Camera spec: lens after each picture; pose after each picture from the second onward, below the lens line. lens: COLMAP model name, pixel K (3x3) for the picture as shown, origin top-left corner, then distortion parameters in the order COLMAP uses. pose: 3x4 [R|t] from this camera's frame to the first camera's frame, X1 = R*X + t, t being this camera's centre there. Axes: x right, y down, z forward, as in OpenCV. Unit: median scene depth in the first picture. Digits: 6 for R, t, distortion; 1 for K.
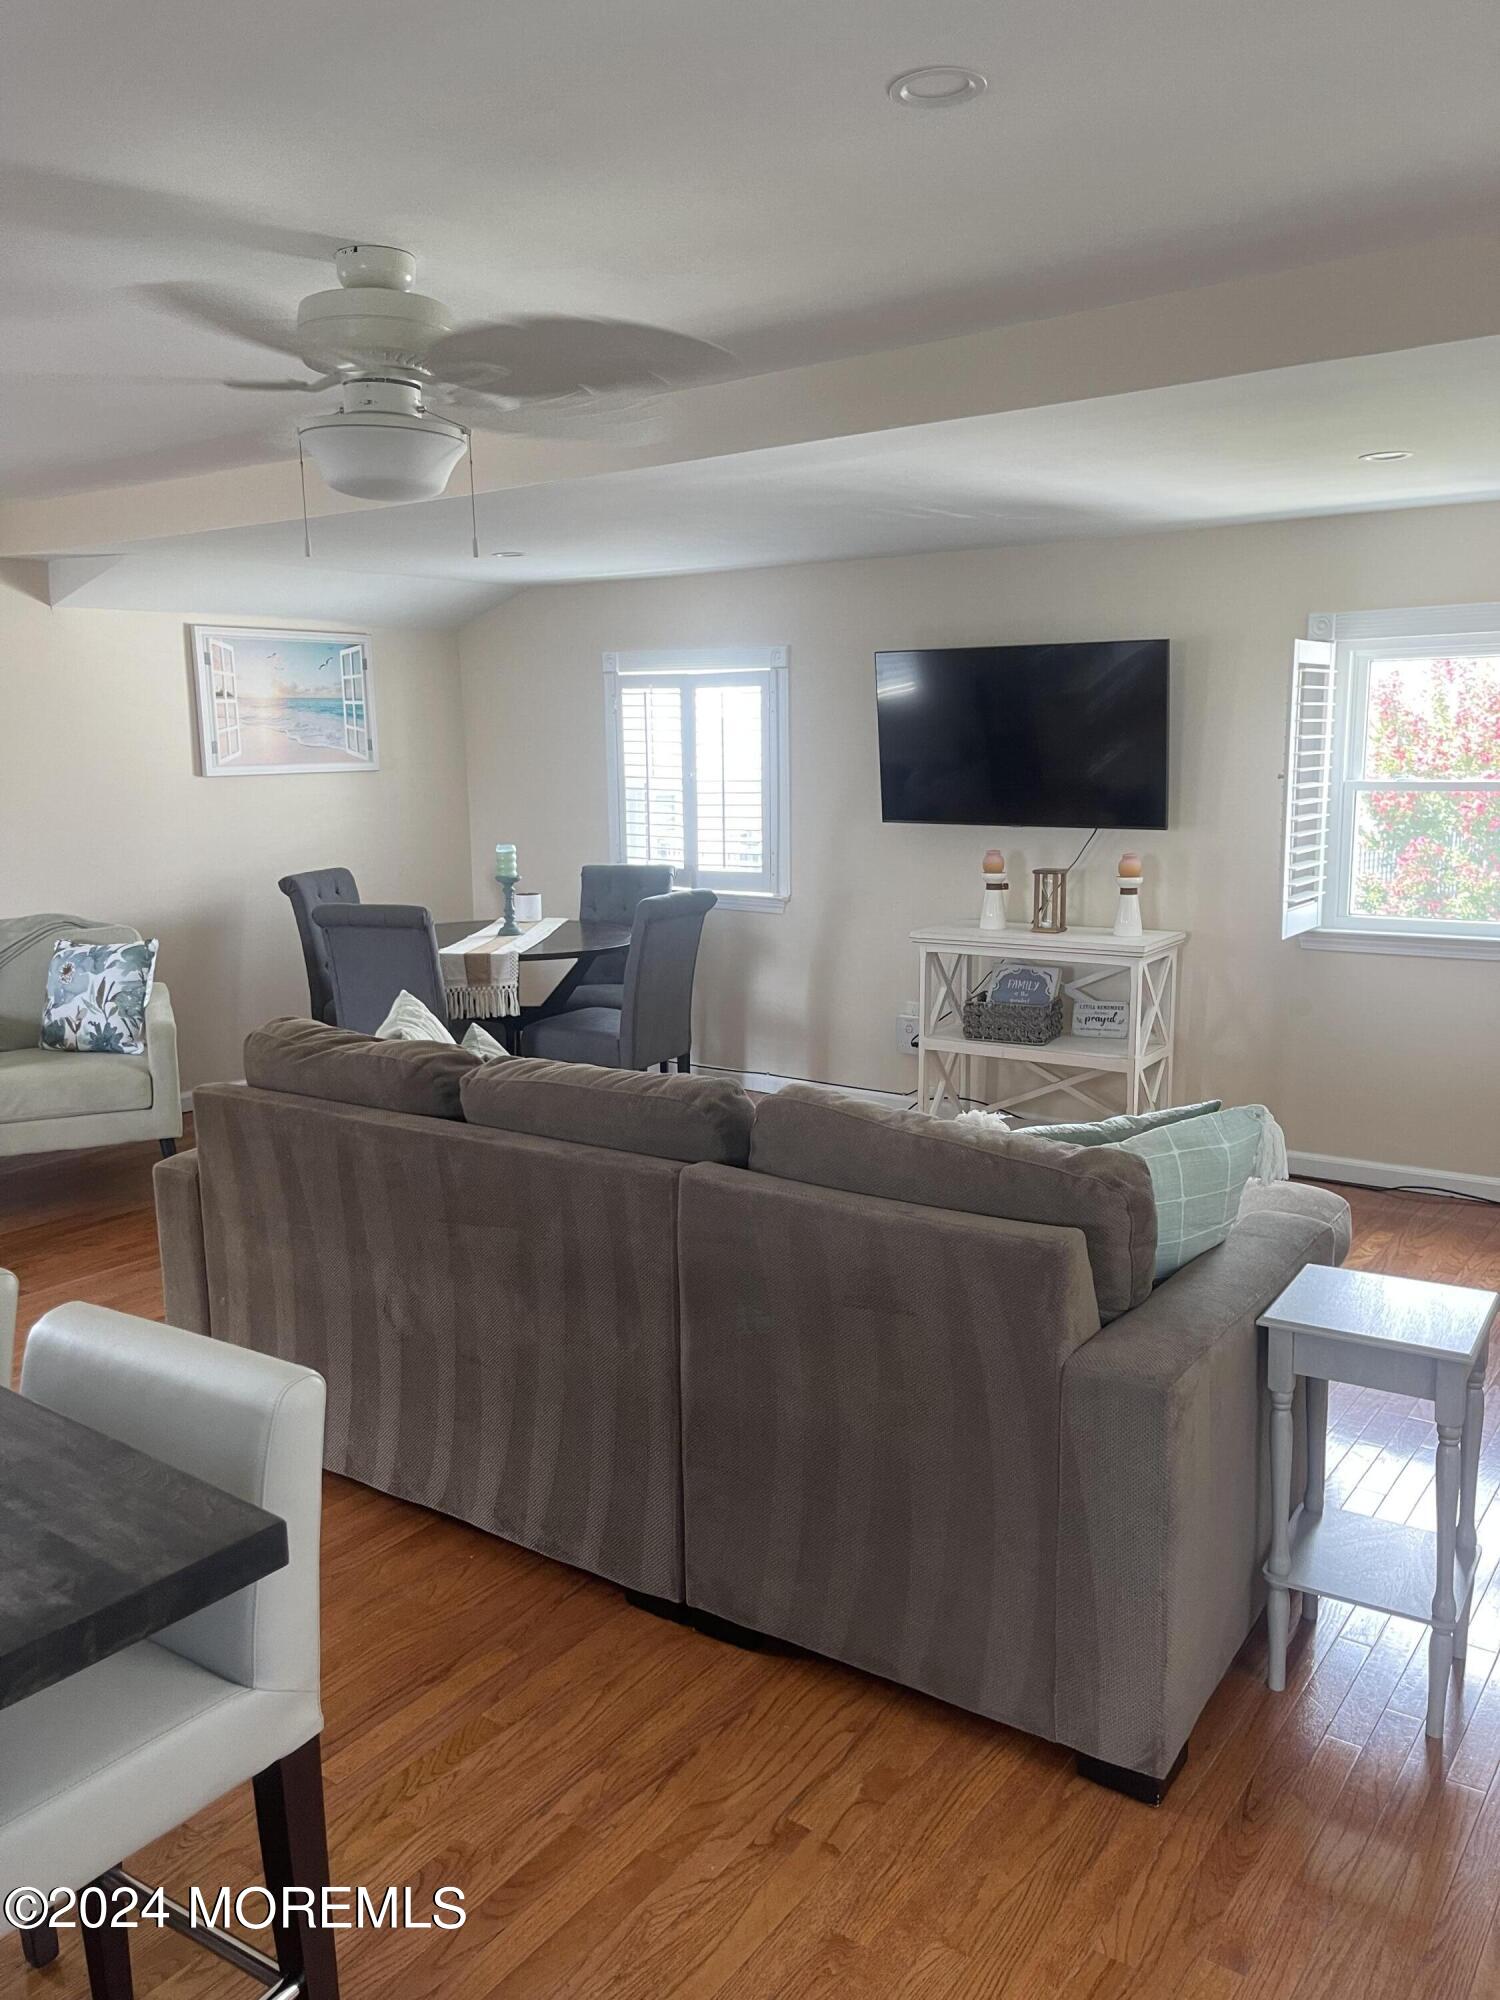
lens RADIAL K [[1523.2, 0, 755.2], [0, 1523.2, 1010.3], [0, 0, 1]] dist [0.055620, -0.072557]
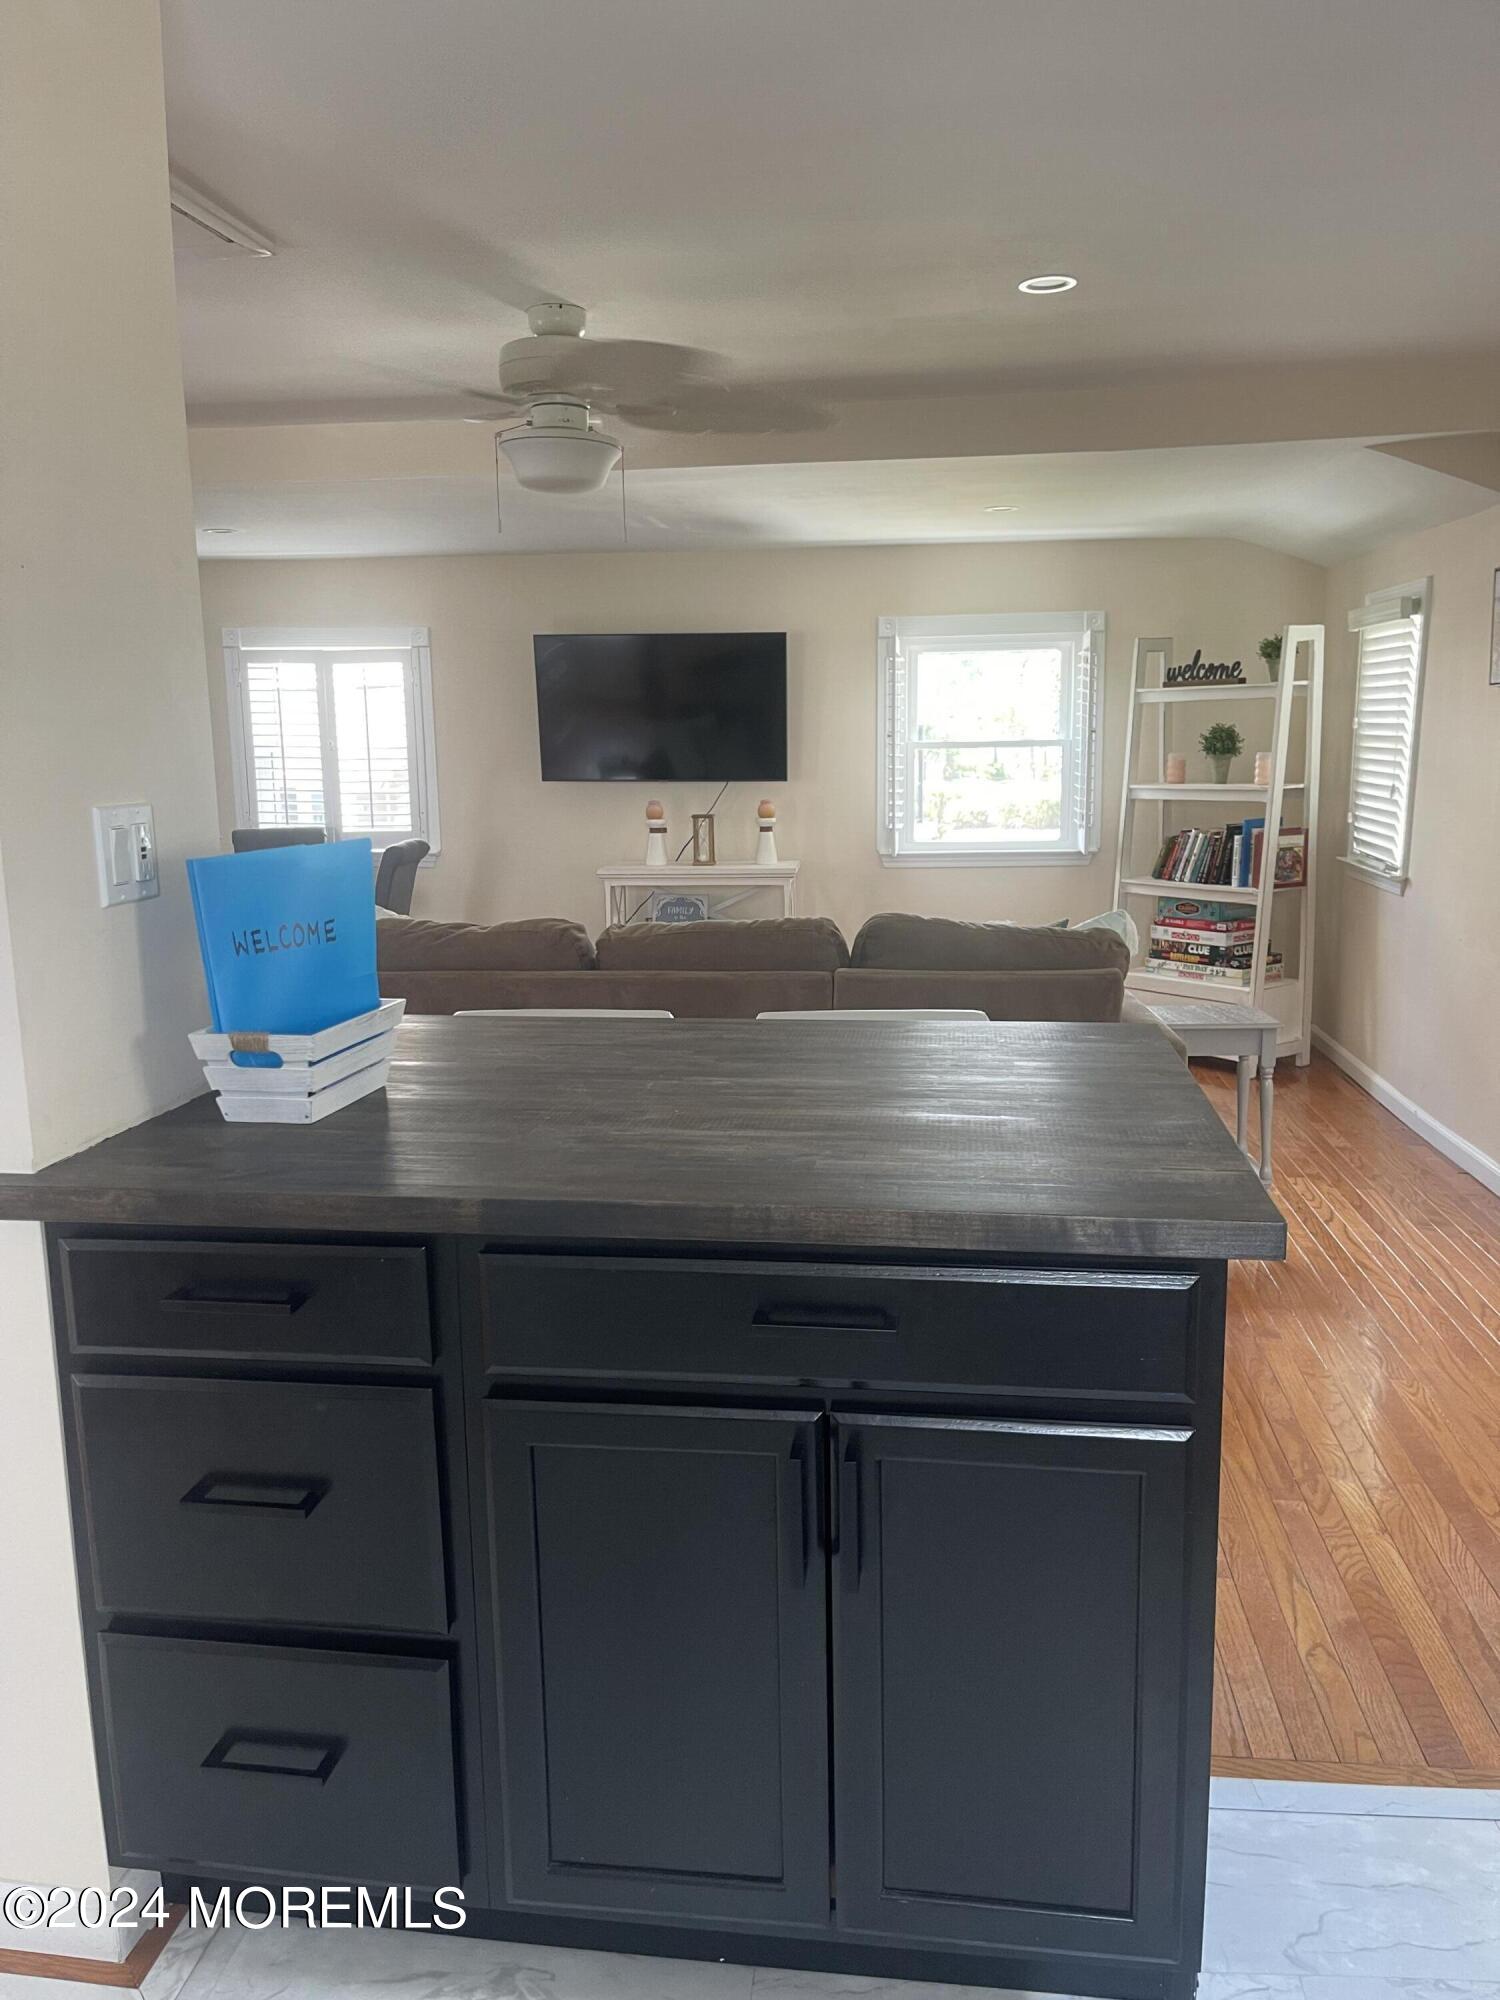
lens RADIAL K [[1523.2, 0, 742.1], [0, 1523.2, 1004.4], [0, 0, 1]] dist [0.055620, -0.072557]
pose [[0.880081, -0.079582, 0.468106, -0.366428], [0.083258, 0.996445, 0.012873, 0.048229], [-0.467467, 0.027645, 0.883578, -0.109334]]
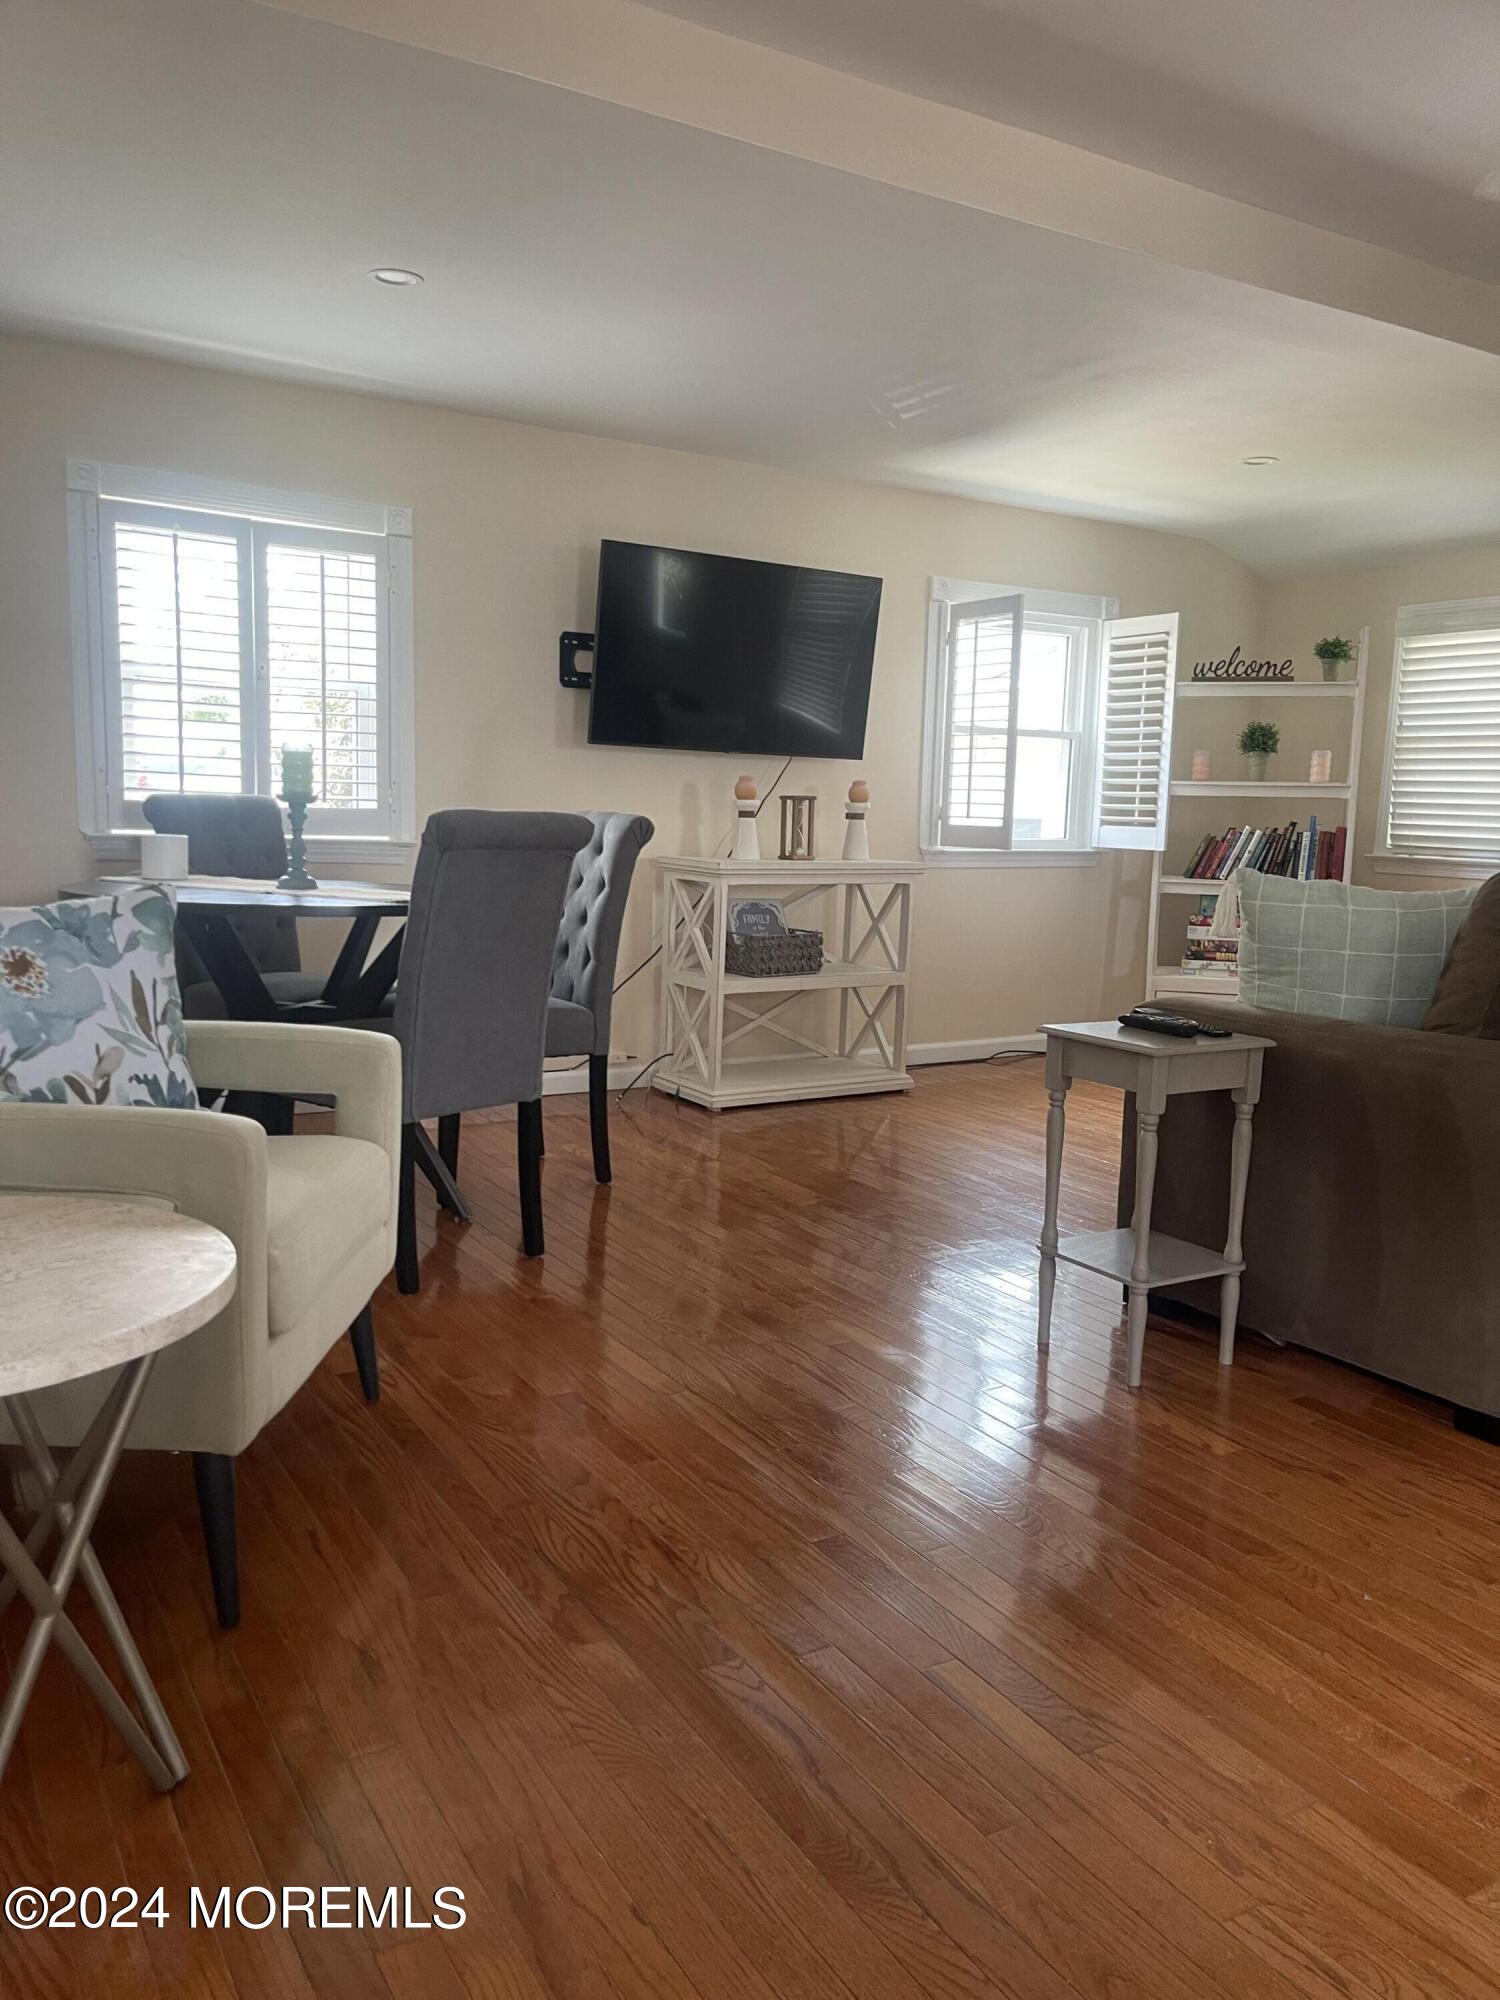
lens RADIAL K [[1523.2, 0, 744.6], [0, 1523.2, 990.7], [0, 0, 1]] dist [0.055620, -0.072557]
pose [[0.399877, -0.088051, 0.912330, -0.712550], [0.125377, 0.991273, 0.040717, -0.011605], [-0.907953, 0.098103, 0.407427, 0.629926]]
